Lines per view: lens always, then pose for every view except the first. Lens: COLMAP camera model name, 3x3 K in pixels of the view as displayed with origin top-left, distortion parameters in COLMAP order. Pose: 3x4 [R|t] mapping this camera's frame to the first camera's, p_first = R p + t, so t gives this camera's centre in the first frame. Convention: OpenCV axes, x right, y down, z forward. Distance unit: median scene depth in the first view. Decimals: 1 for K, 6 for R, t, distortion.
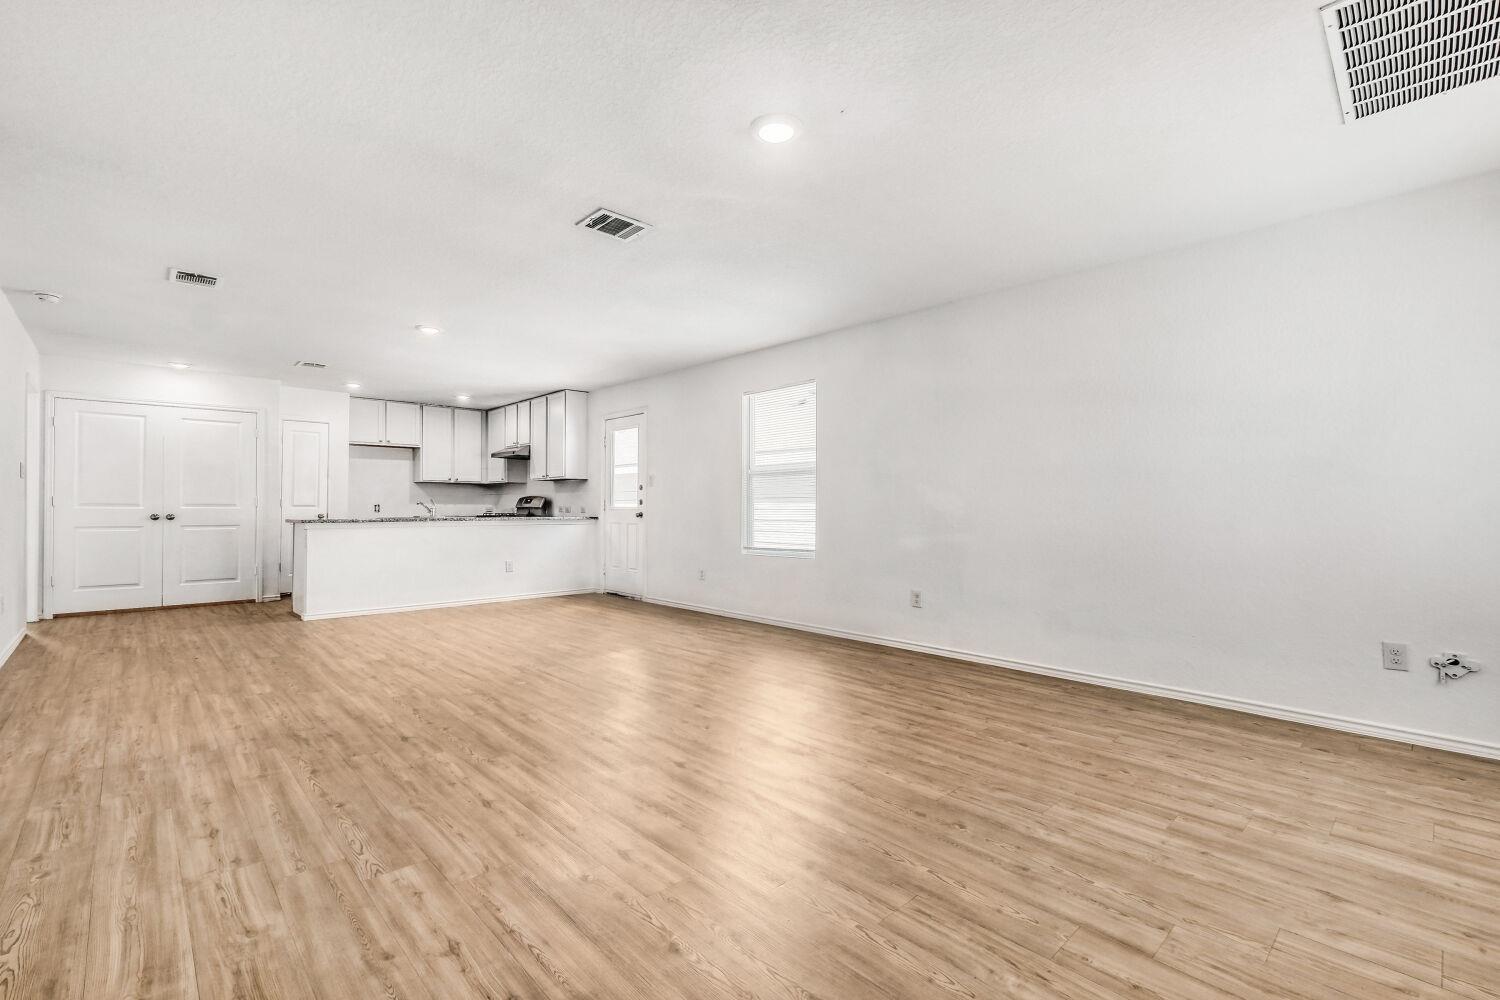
lens RADIAL K [[656.0, 0, 734.0], [0, 656.0, 502.8], [0, 0, 1]] dist [-0.003882, -0.000133]
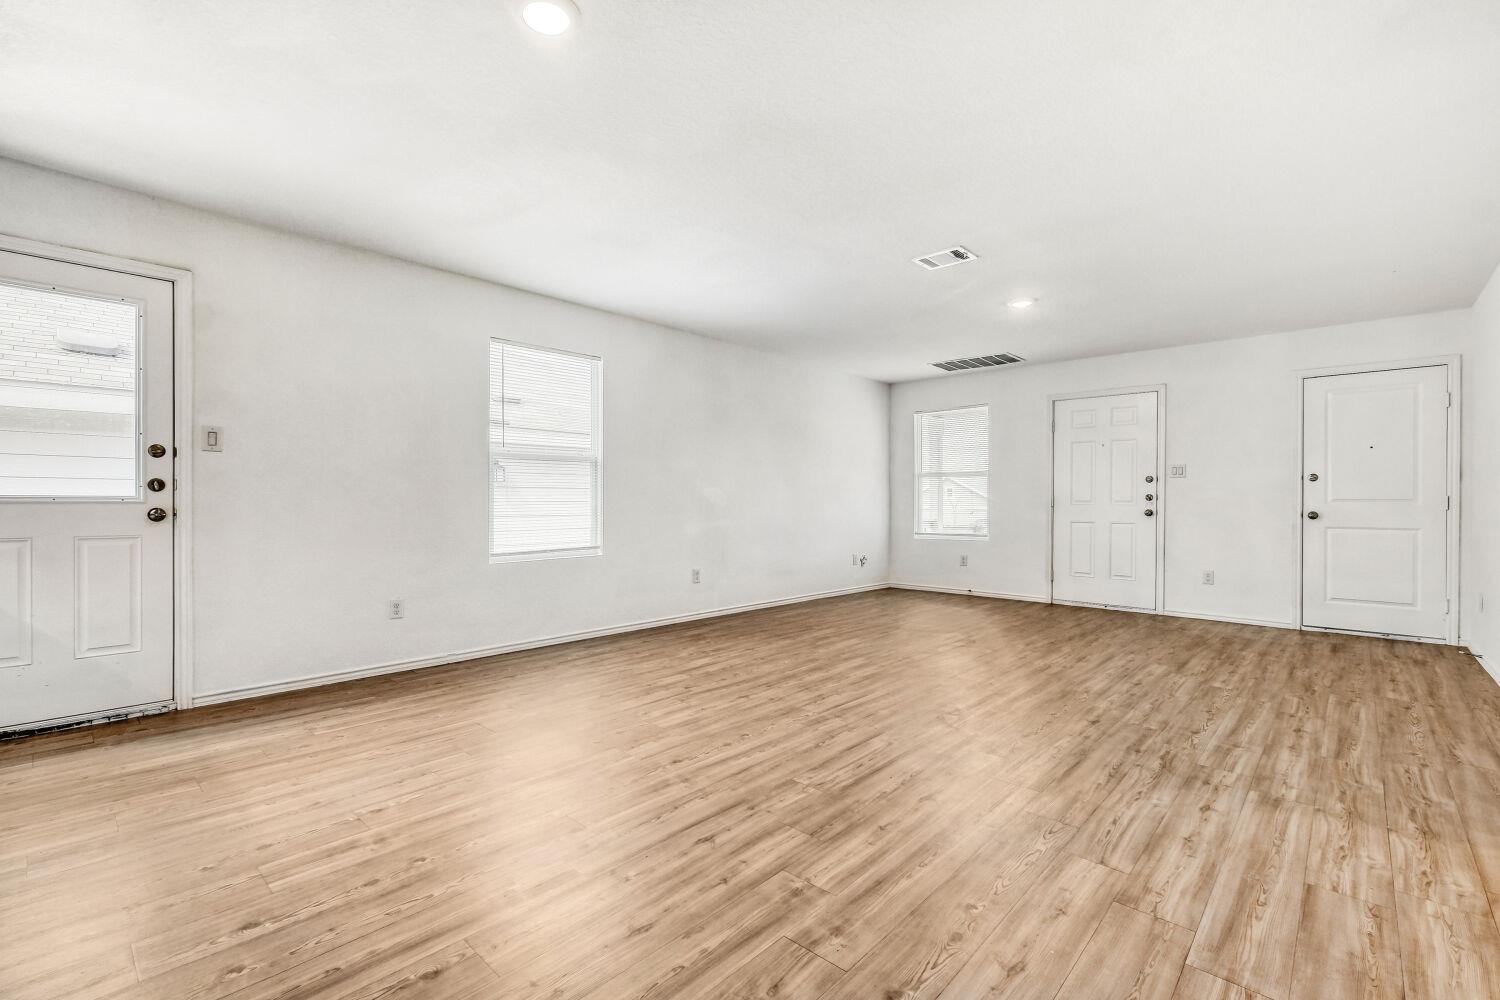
lens RADIAL K [[656.0, 0, 741.4], [0, 656.0, 506.5], [0, 0, 1]] dist [-0.003882, -0.000133]
pose [[-0.069063, -0.011817, 0.997542, -0.665343], [-0.014311, 0.999839, 0.010853, 0.003167], [-0.997510, -0.013526, -0.069221, 0.722830]]
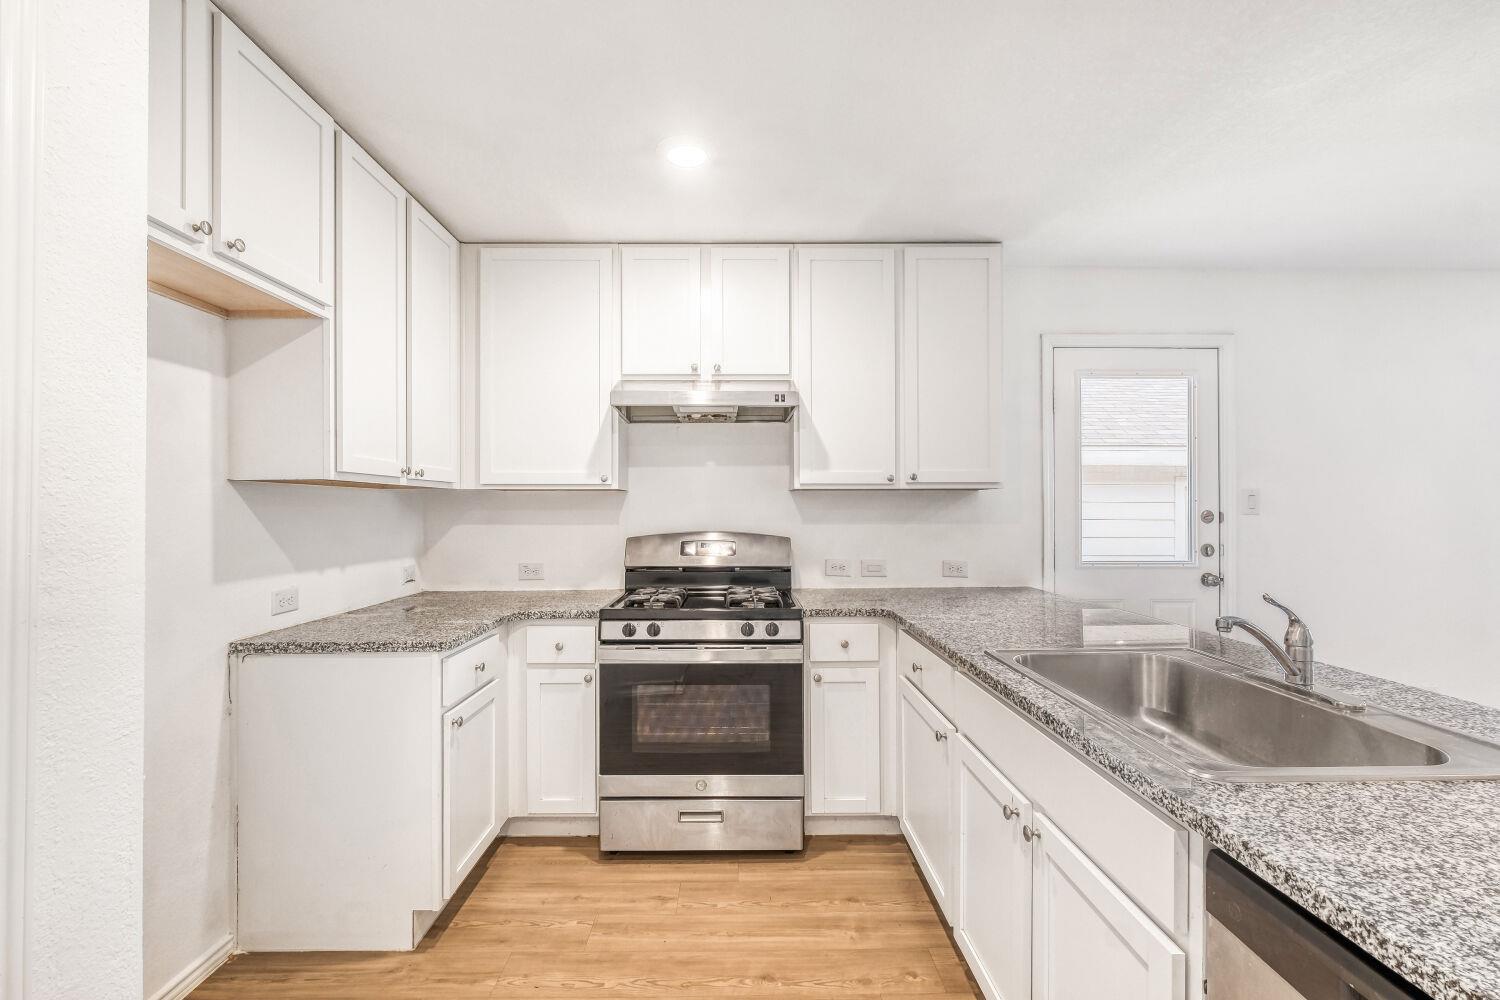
lens RADIAL K [[656.0, 0, 746.0], [0, 656.0, 505.3], [0, 0, 1]] dist [-0.003882, -0.000133]
pose [[0.672586, 0.001667, 0.740018, -0.750947], [-0.004846, 0.999986, 0.002151, -0.034052], [-0.740004, -0.005033, 0.672584, 1.042957]]
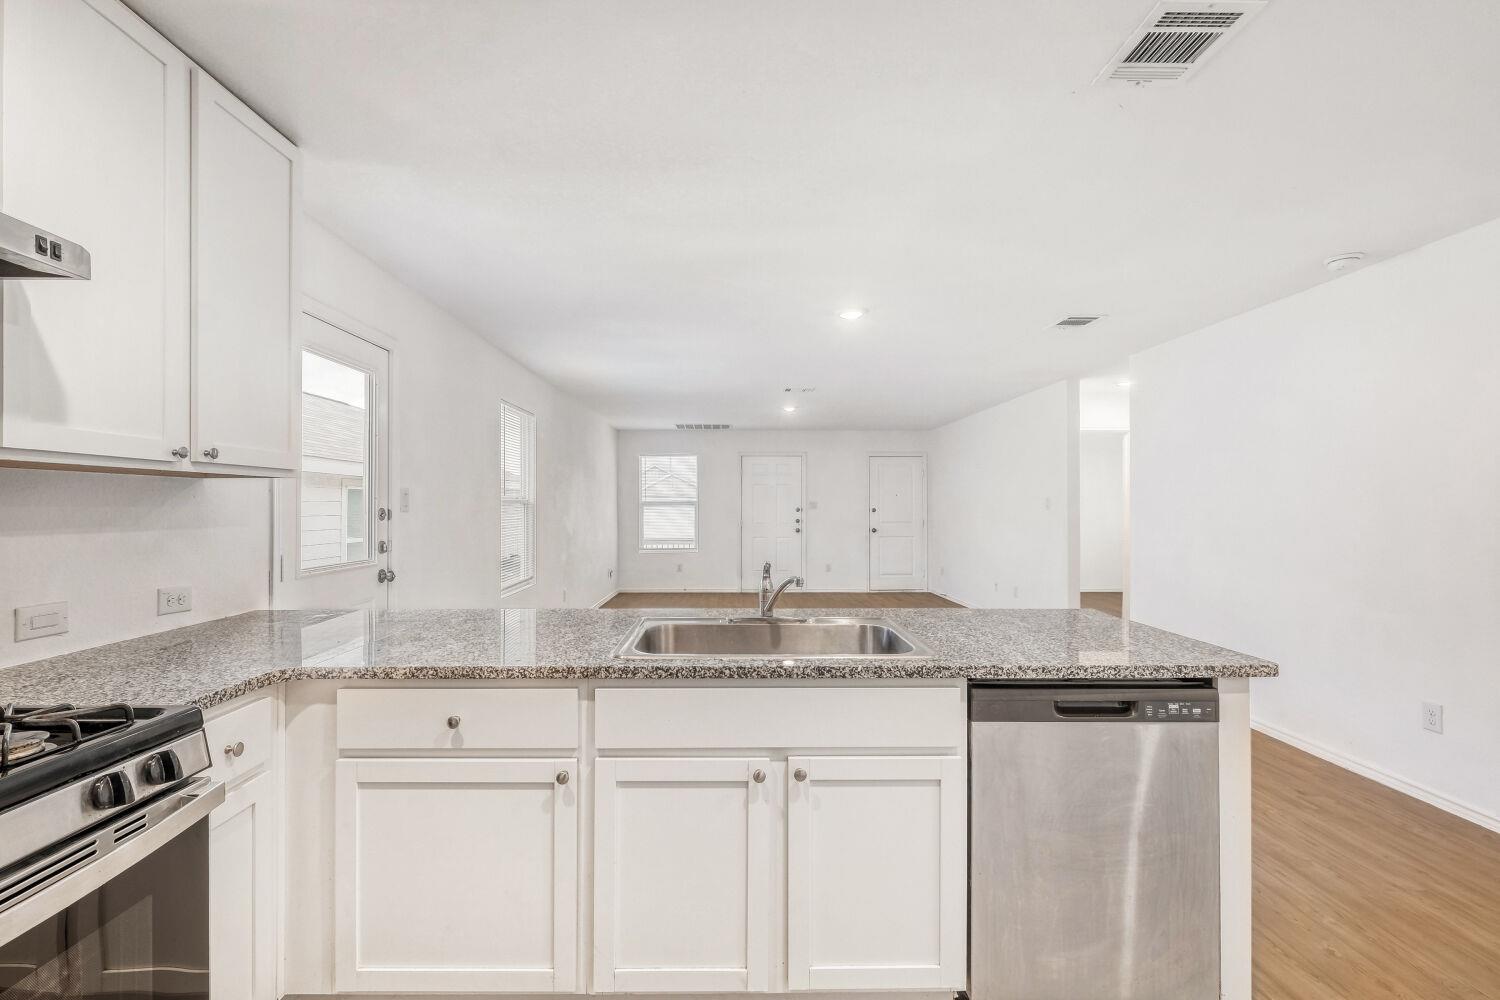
lens RADIAL K [[656.0, 0, 737.7], [0, 656.0, 501.8], [0, 0, 1]] dist [-0.003882, -0.000133]
pose [[-0.742268, 0.002447, 0.670099, -0.690451], [-0.008463, 0.999879, -0.013026, -0.031179], [-0.670050, -0.015340, -0.742158, 1.305615]]
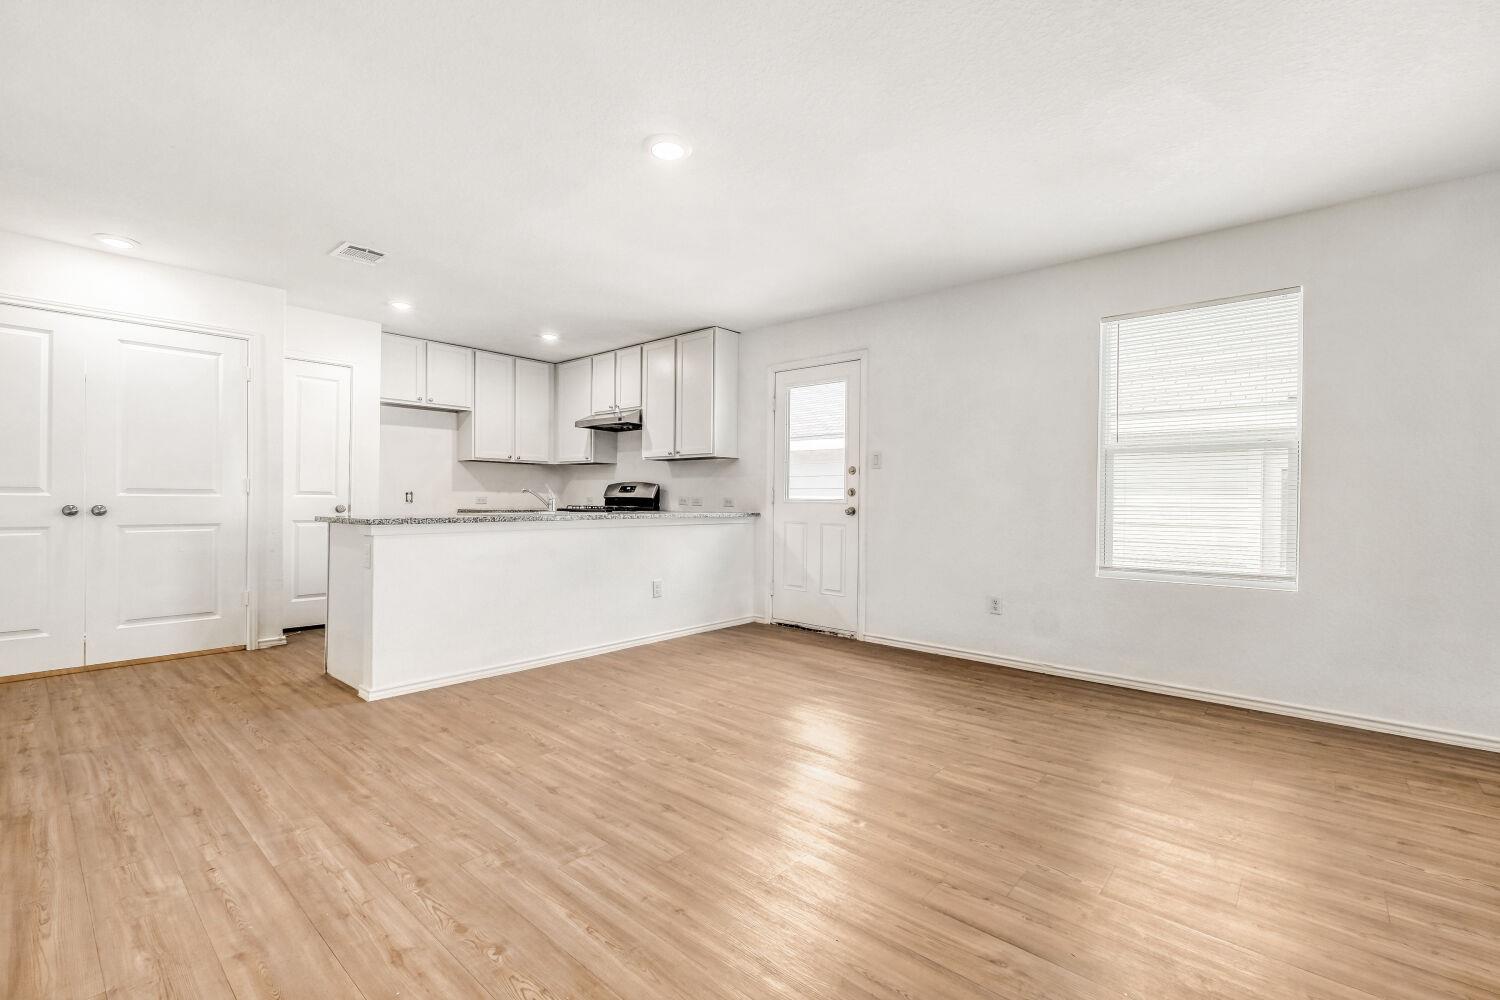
lens RADIAL K [[656.0, 0, 734.7], [0, 656.0, 502.5], [0, 0, 1]] dist [-0.003882, -0.000133]
pose [[0.996083, 0.008395, 0.088022, -0.357692], [-0.009749, 0.999840, 0.014965, 0.000492], [-0.087882, -0.015764, 0.996006, 0.381089]]
